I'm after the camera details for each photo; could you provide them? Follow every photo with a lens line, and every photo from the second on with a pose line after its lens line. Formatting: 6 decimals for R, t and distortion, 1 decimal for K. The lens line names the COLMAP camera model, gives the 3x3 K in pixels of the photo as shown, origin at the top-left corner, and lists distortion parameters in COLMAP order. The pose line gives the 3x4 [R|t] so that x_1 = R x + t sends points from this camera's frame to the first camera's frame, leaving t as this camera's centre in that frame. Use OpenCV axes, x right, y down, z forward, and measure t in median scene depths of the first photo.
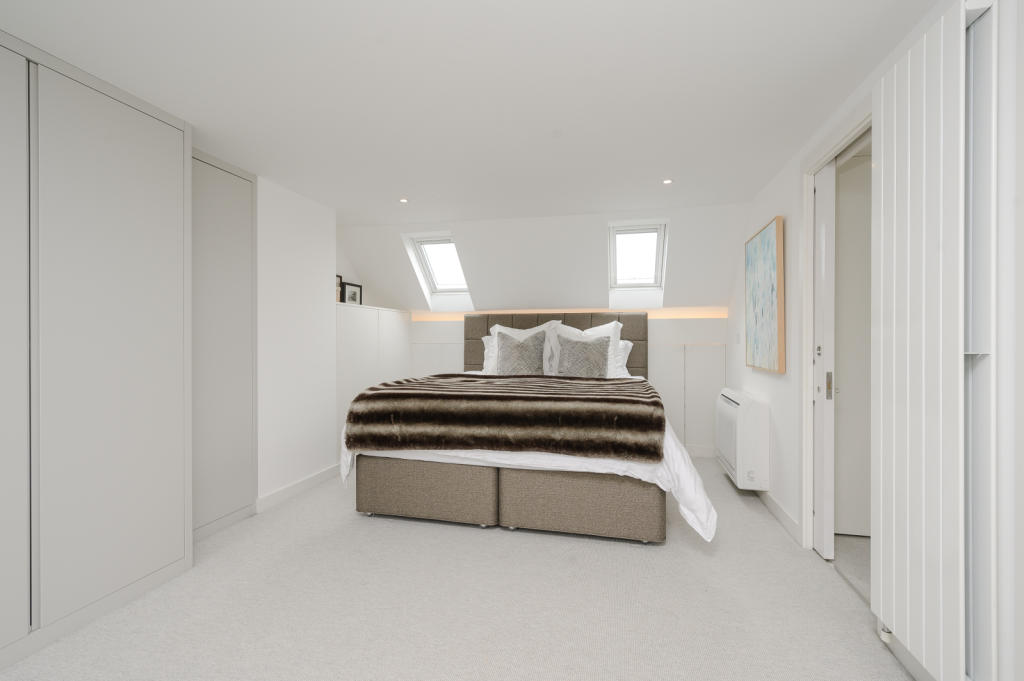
lens RADIAL K [[465.4, 0, 512.0], [0, 465.4, 340.5], [0, 0, 1]] dist [-0.002024, -0.000224]
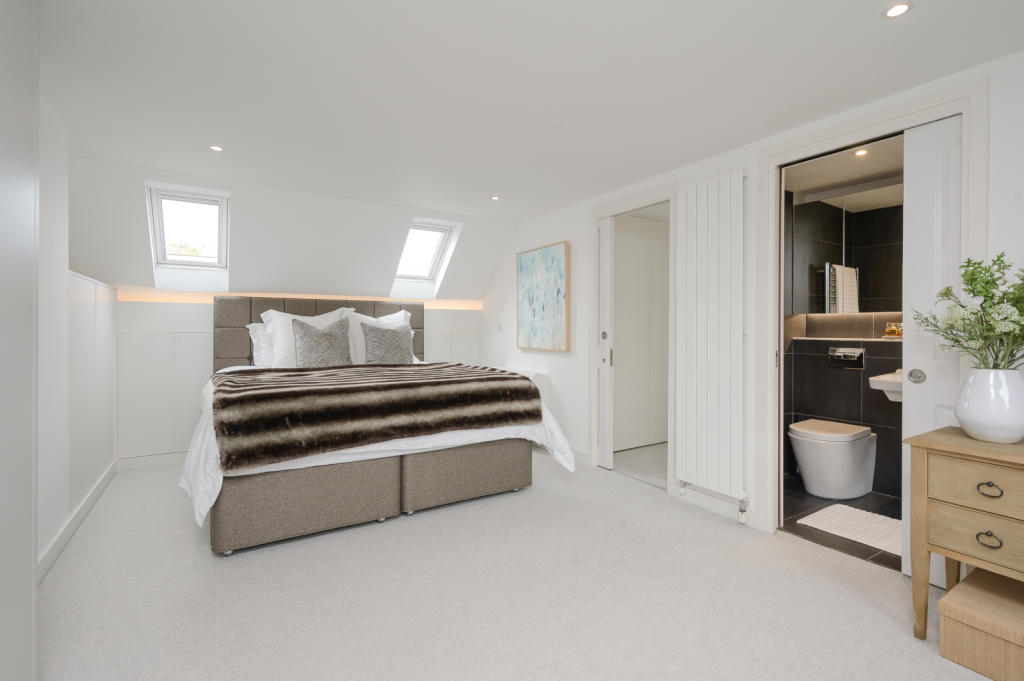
lens RADIAL K [[465.4, 0, 512.0], [0, 465.4, 340.5], [0, 0, 1]] dist [-0.002024, -0.000224]
pose [[0.690488, -0.017494, 0.723132, -0.519508], [-0.000040, 0.999707, 0.024223, 0.001984], [-0.723344, -0.016755, 0.690285, 0.128278]]
